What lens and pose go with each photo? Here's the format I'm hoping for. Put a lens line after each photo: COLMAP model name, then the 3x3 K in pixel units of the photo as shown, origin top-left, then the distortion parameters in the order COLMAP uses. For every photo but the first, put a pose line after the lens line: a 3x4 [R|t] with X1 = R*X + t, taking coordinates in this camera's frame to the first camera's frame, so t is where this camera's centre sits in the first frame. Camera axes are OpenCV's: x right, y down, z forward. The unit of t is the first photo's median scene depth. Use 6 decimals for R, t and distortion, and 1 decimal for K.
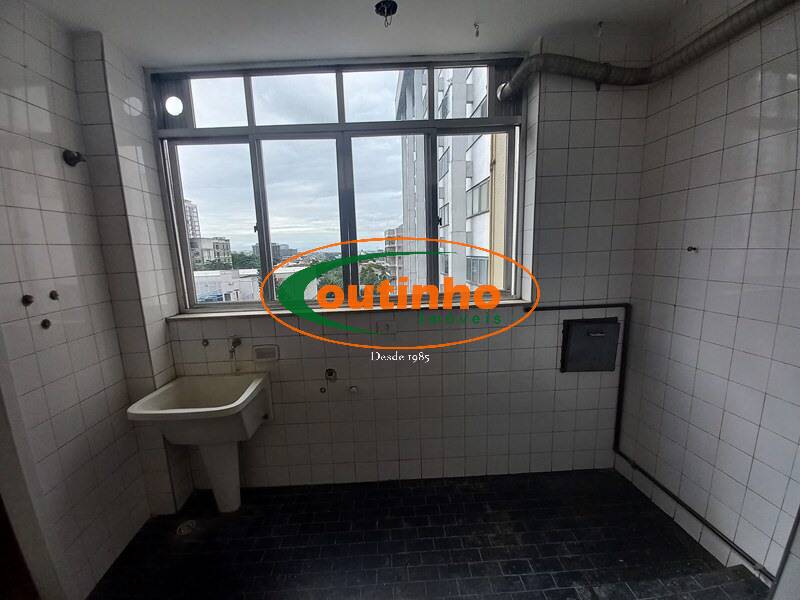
lens RADIAL K [[322.9, 0, 383.3], [0, 322.9, 305.0], [0, 0, 1]] dist [-0.001757, -0.000606]
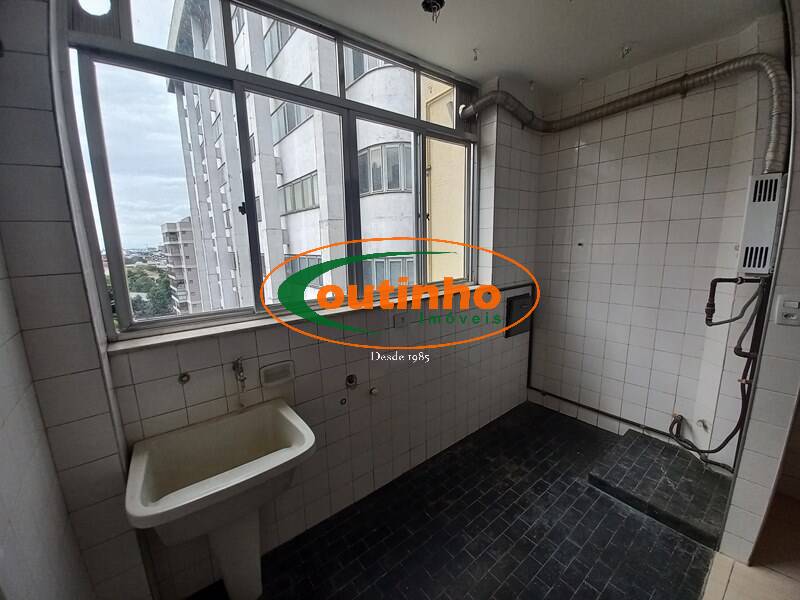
lens RADIAL K [[317.3, 0, 400.5], [0, 317.3, 301.5], [0, 0, 1]] dist [0.018158, -0.015635]
pose [[0.800215, -0.091265, 0.592729, -0.565160], [0.094322, 0.995205, 0.025896, -0.014042], [-0.592250, 0.035185, 0.804986, 0.210652]]
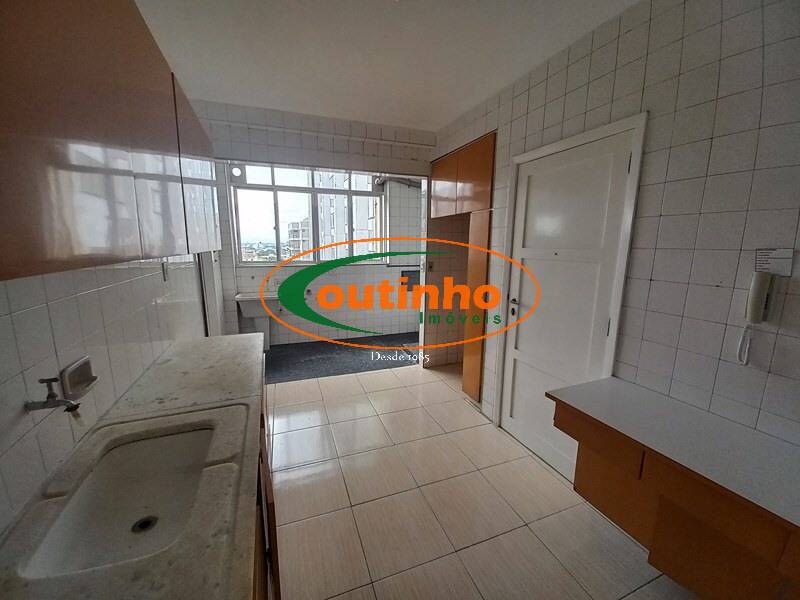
lens RADIAL K [[317.3, 0, 400.5], [0, 317.3, 301.5], [0, 0, 1]] dist [0.018158, -0.015635]
pose [[0.941714, -0.015248, 0.336069, -0.321453], [0.013517, 0.999881, 0.007491, 0.278100], [-0.336143, -0.002512, 0.941808, -1.443251]]
